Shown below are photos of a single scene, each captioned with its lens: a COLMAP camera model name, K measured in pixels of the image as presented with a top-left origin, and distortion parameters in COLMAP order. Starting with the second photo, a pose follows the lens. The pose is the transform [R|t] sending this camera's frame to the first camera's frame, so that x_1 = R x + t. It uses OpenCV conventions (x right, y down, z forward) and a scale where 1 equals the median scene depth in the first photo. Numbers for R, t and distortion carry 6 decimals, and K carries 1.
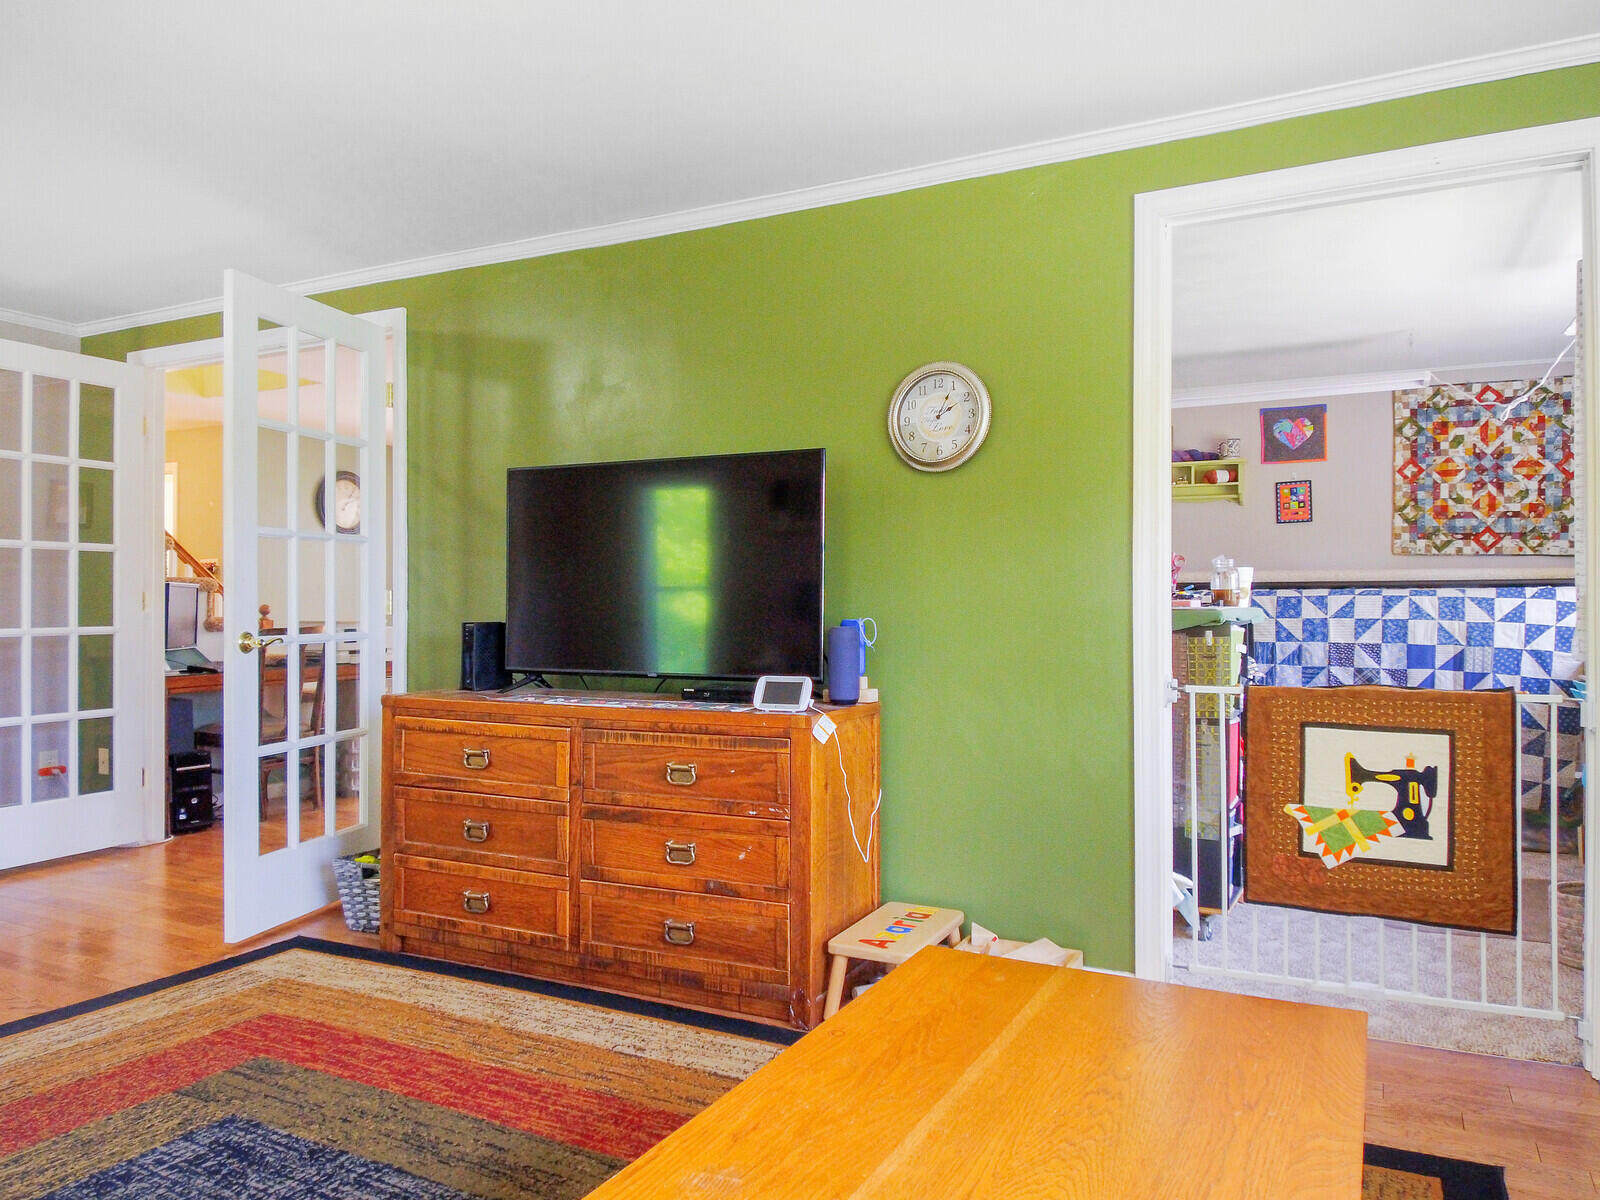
lens RADIAL K [[1122.2, 0, 797.9], [0, 1122.2, 605.1], [0, 0, 1]] dist [-0.009402, -0.020858]
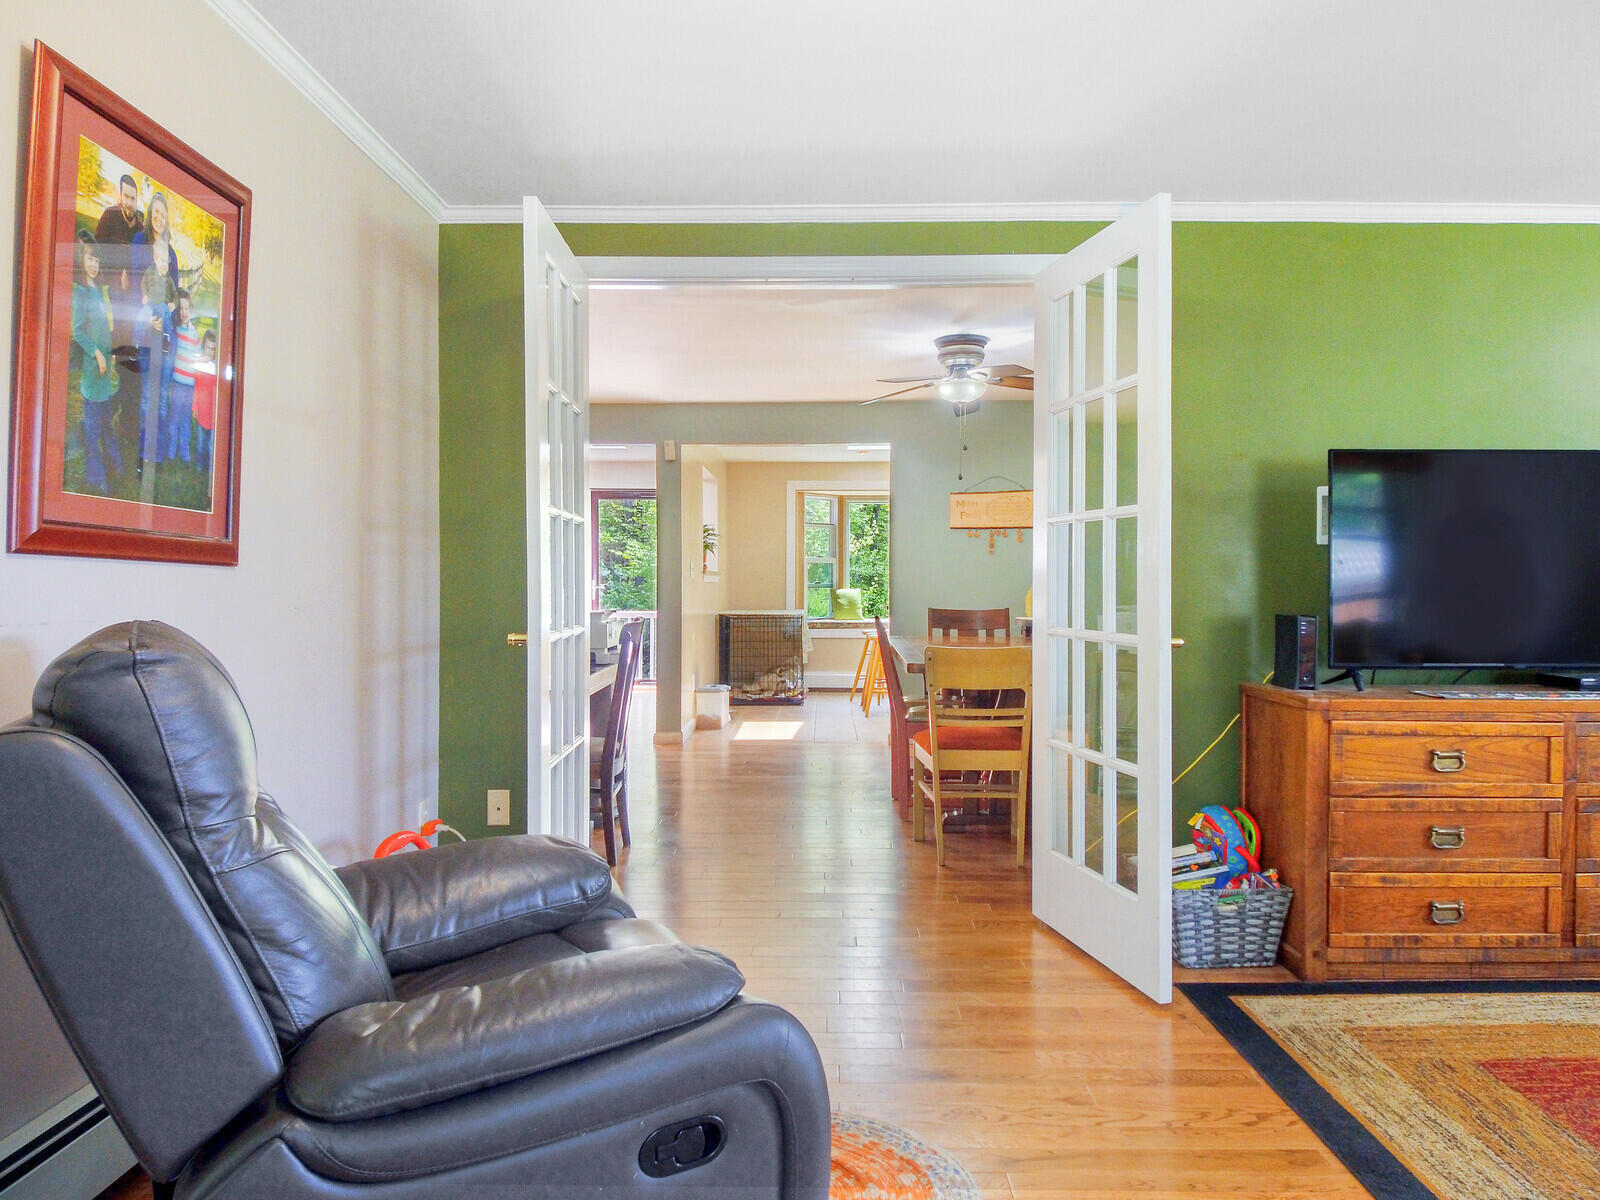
lens RADIAL K [[1122.2, 0, 797.8], [0, 1122.2, 592.4], [0, 0, 1]] dist [-0.009402, -0.020858]
pose [[0.901413, 0.000799, 0.432959, -1.201258], [-0.004054, 0.999970, 0.006595, -0.009261], [-0.432941, -0.007700, 0.901389, 0.395671]]
